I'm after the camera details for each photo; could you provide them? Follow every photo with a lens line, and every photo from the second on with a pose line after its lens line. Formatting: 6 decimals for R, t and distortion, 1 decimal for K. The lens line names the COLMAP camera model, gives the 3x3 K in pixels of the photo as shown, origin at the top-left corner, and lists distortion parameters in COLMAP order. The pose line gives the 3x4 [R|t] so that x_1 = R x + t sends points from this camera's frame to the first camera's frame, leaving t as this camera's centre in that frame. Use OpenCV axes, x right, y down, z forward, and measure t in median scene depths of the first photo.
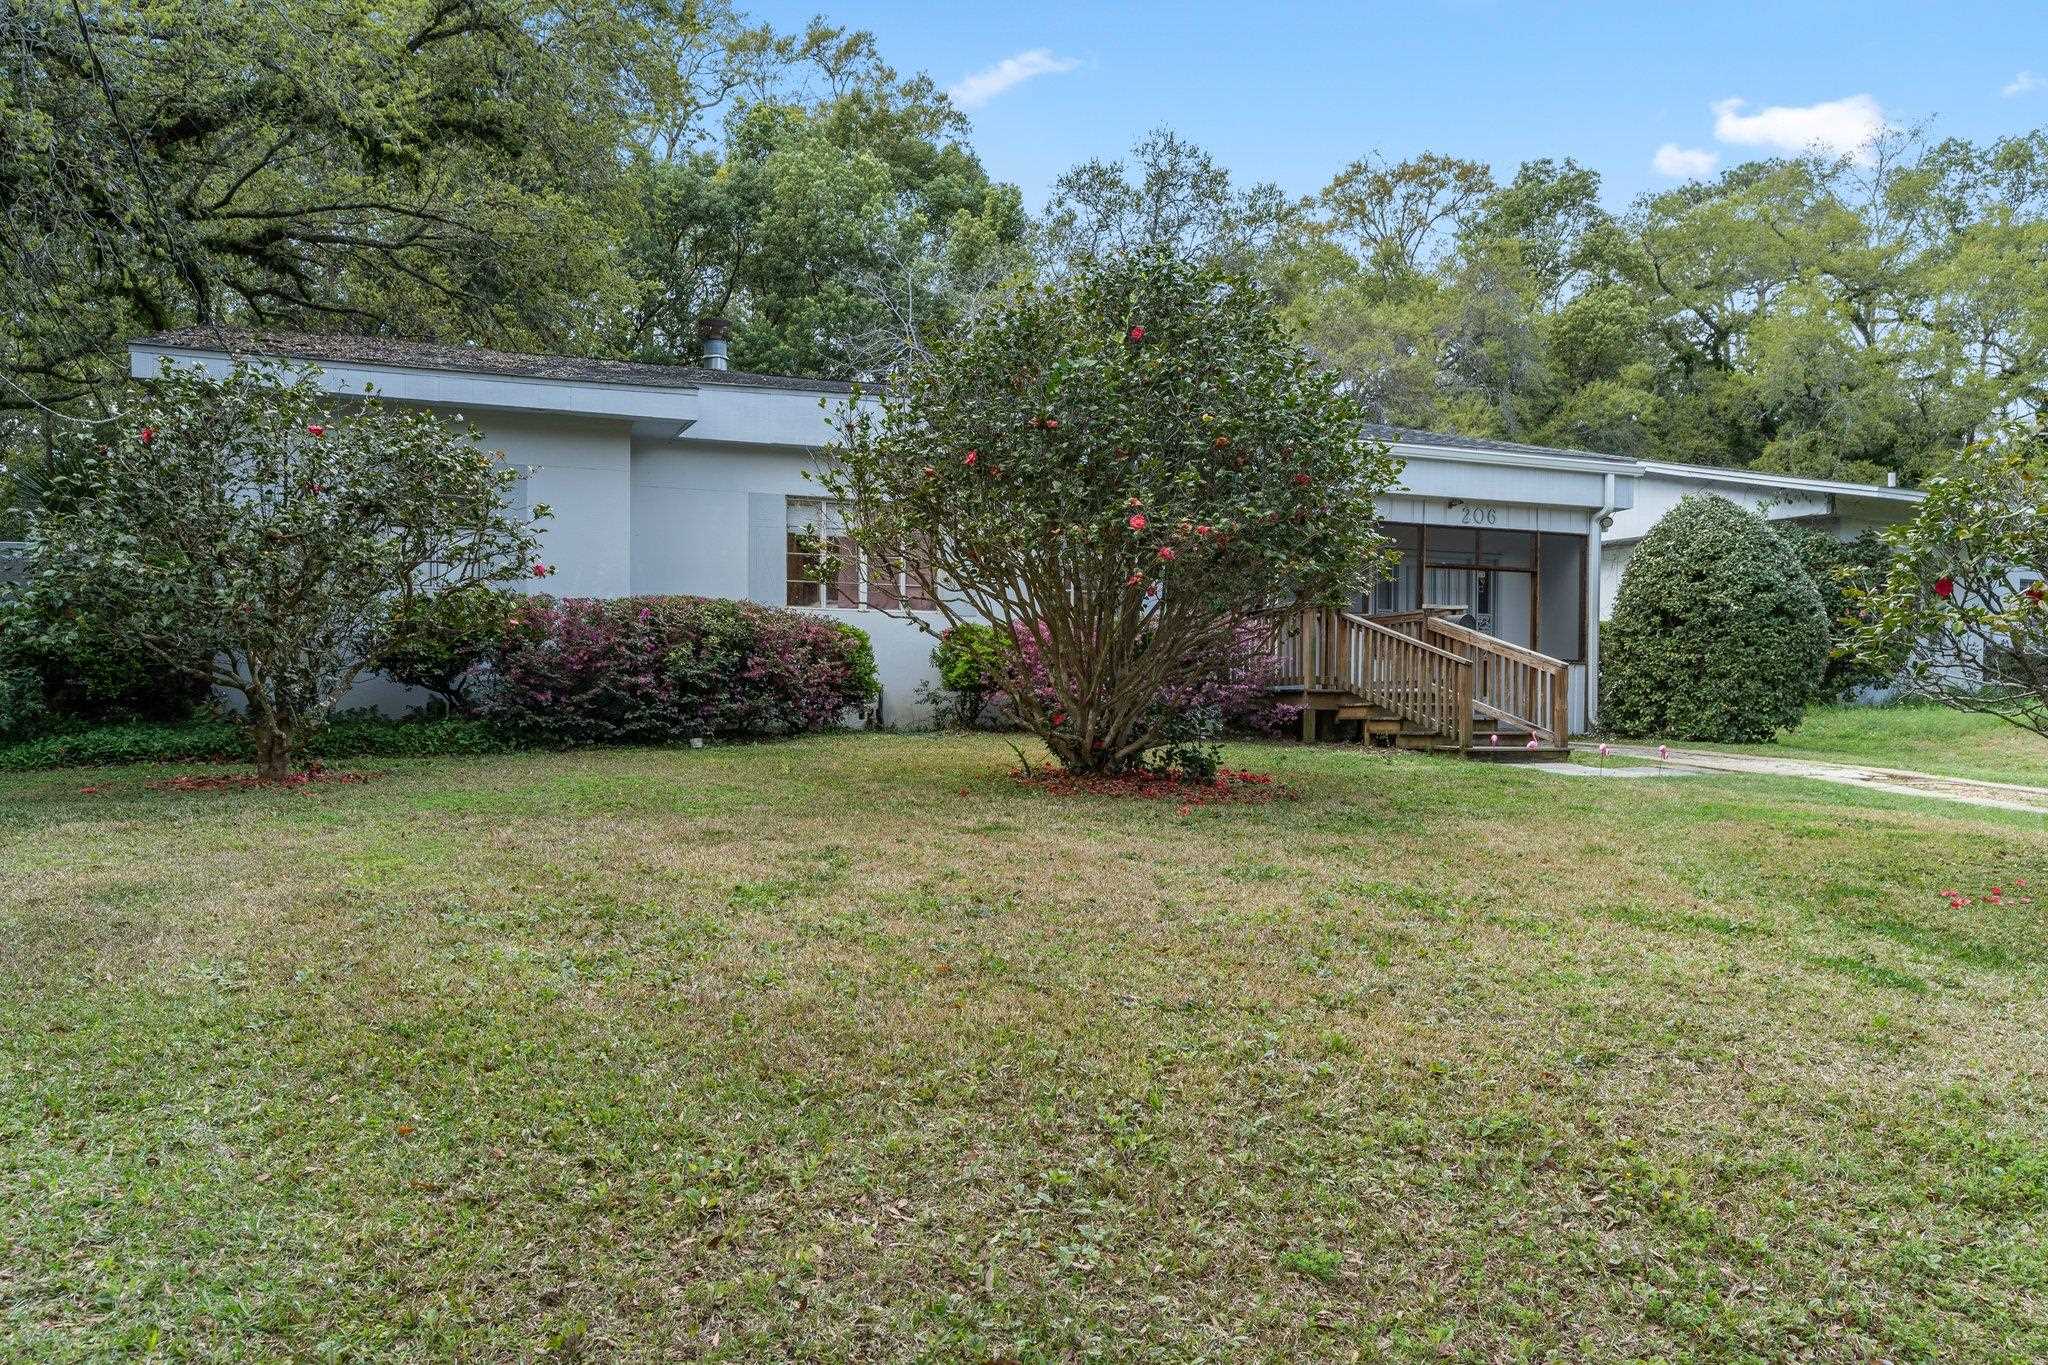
lens RADIAL K [[1620.7, 0, 1020.3], [0, 1620.7, 747.6], [0, 0, 1]] dist [0.001593, -0.003622]
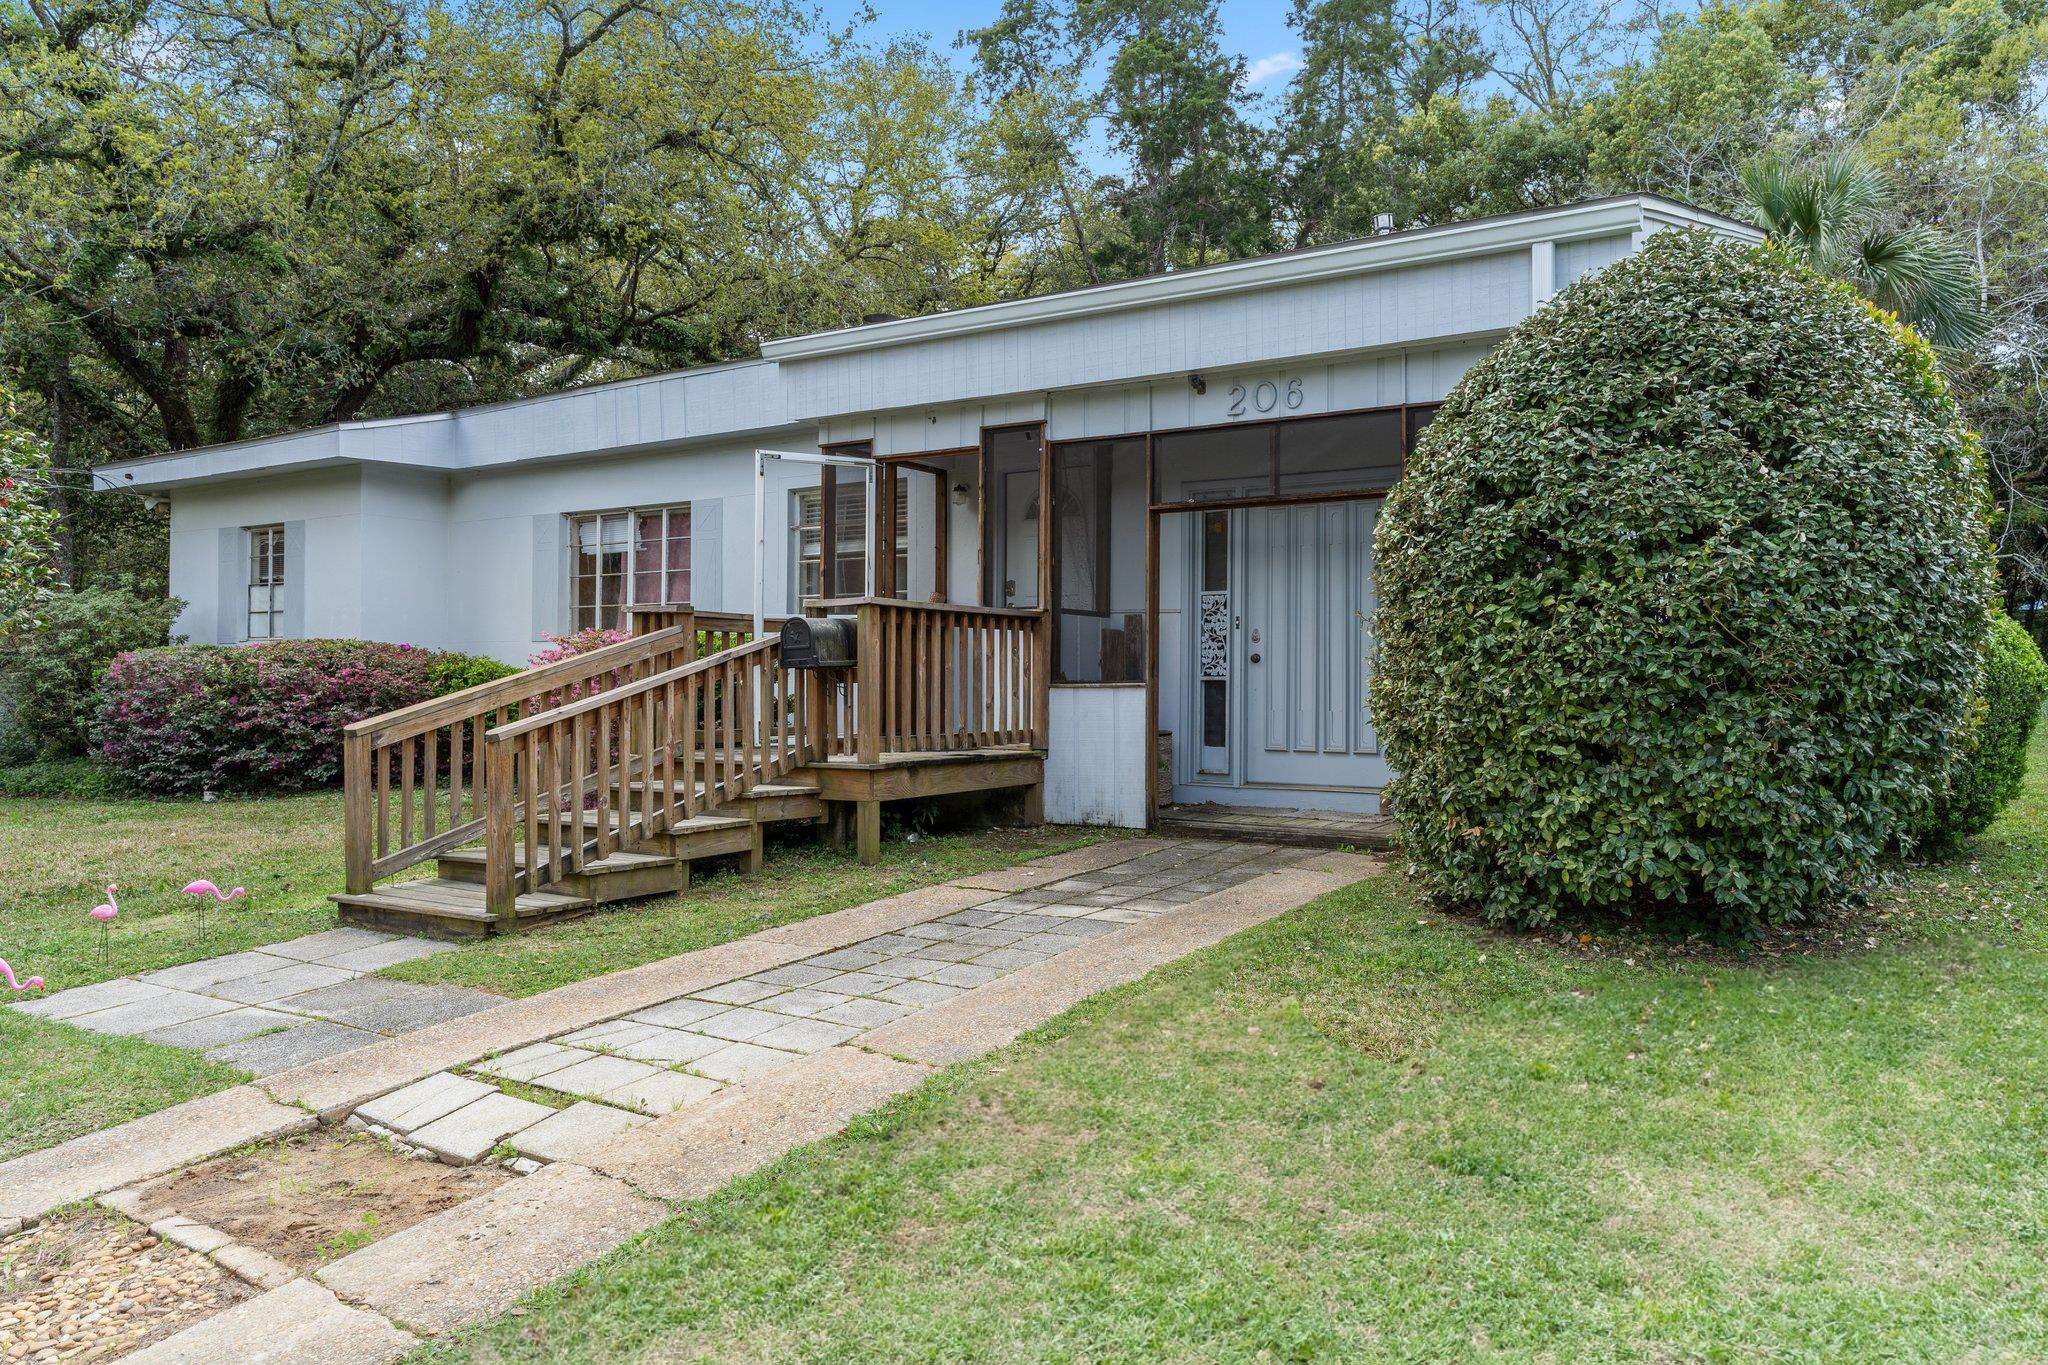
lens RADIAL K [[1380.3, 0, 1024.0], [0, 1380.3, 682.5], [0, 0, 1]] dist [0.000819, 0.003591]
pose [[0.602260, -0.006219, -0.798276, 0.907118], [-0.010064, 0.999831, -0.015382, -0.076046], [0.798236, 0.017298, 0.602096, 1.084291]]
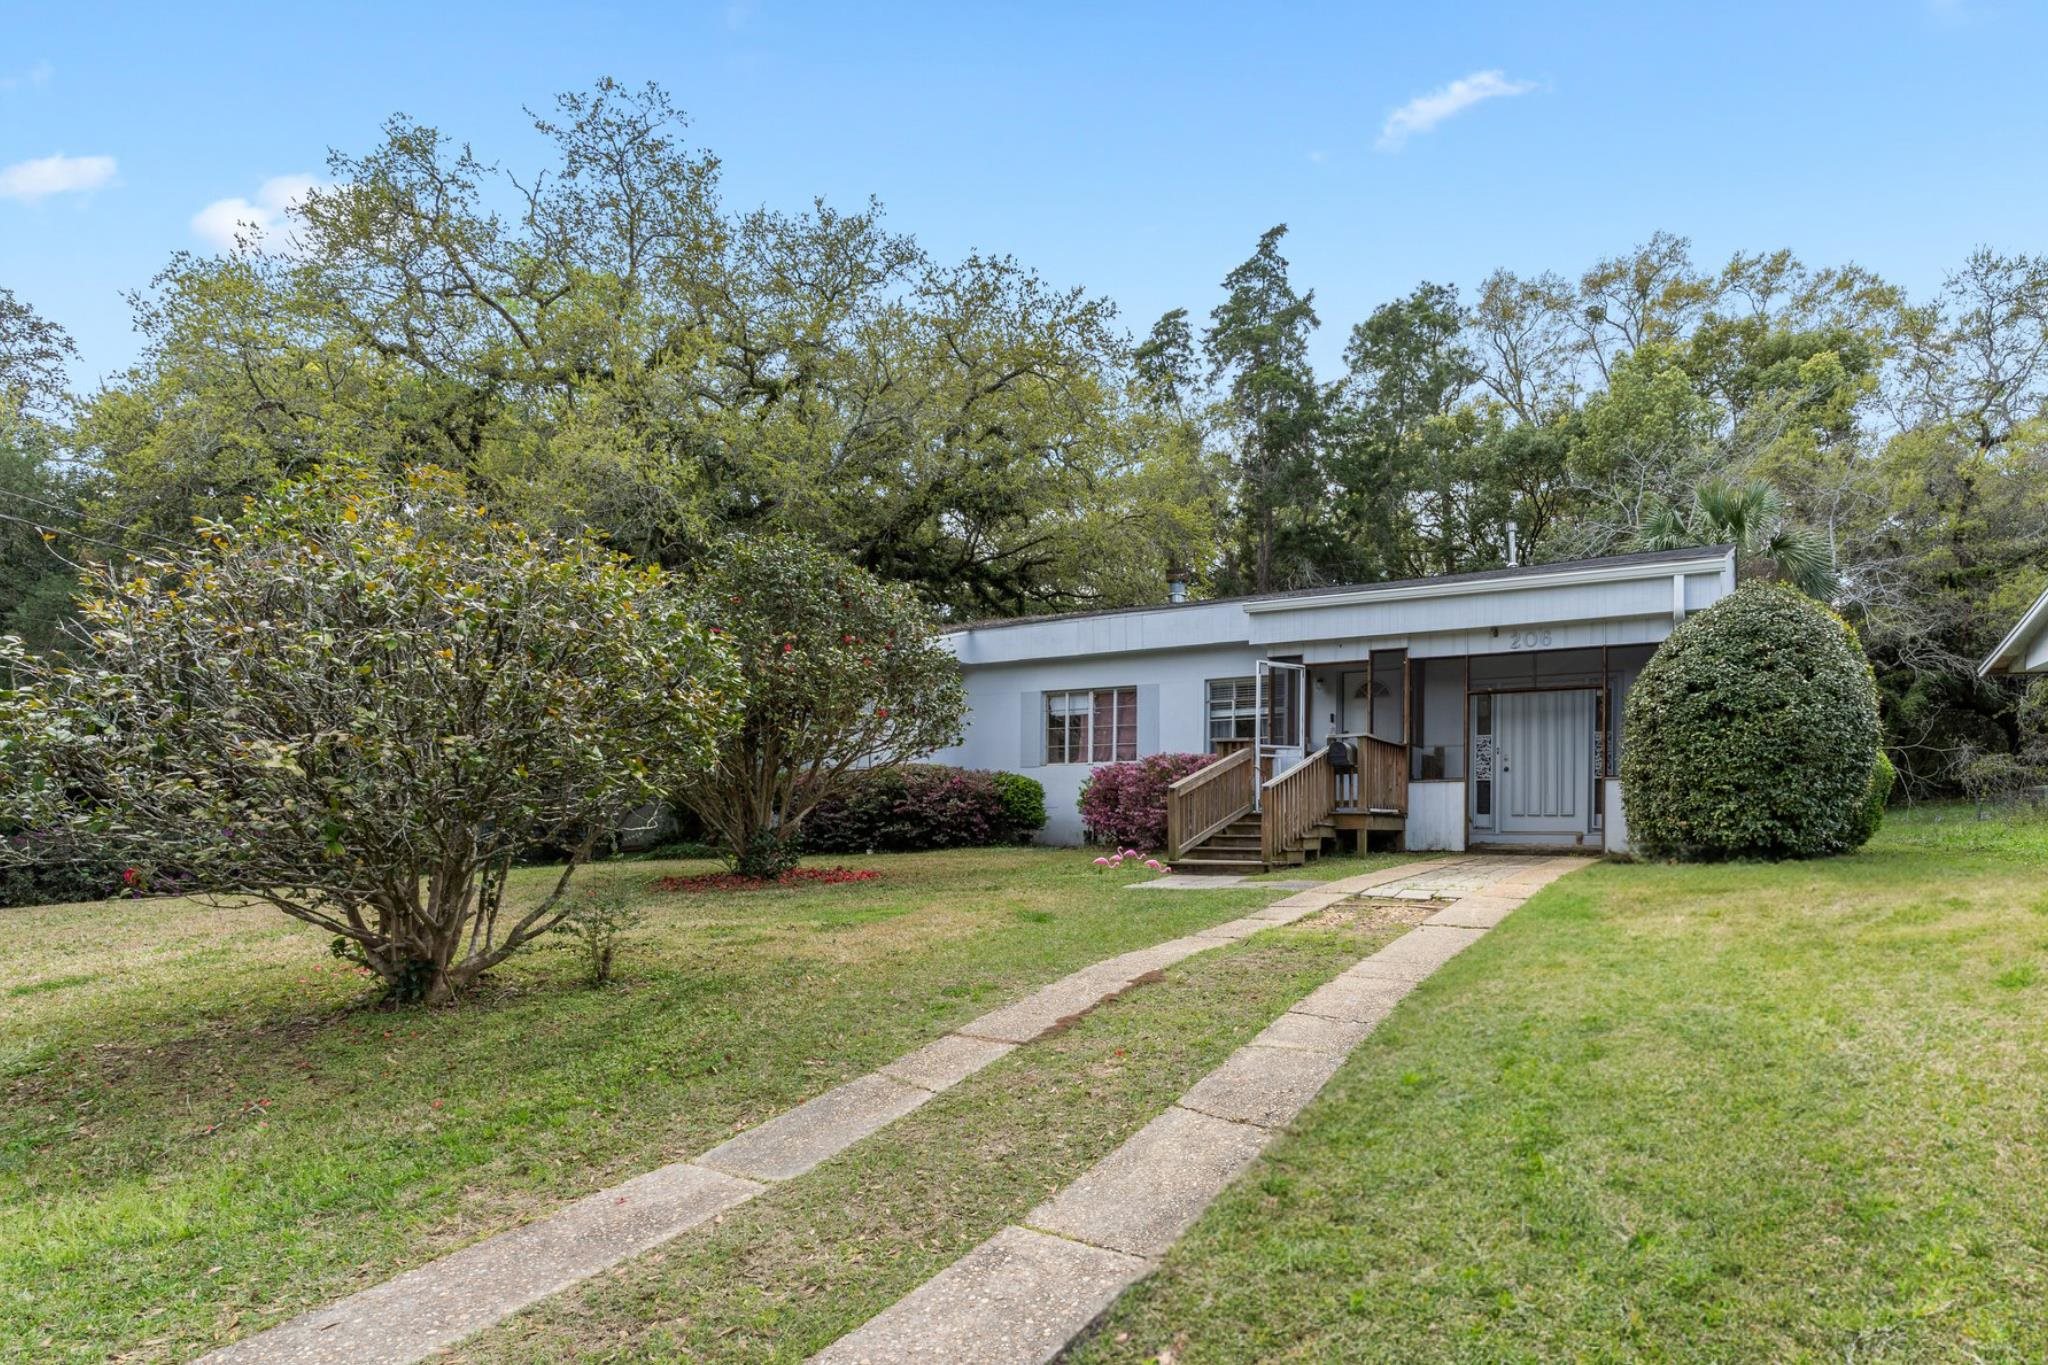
lens RADIAL K [[1124.7, 0, 1122.8], [0, 1124.7, 839.1], [0, 0, 1]] dist [0.002141, 0.000402]
pose [[0.651092, 0.000119, -0.758999, 1.033628], [-0.012888, 0.999858, -0.010899, -0.008473], [0.758890, 0.016878, 0.651000, 0.538625]]
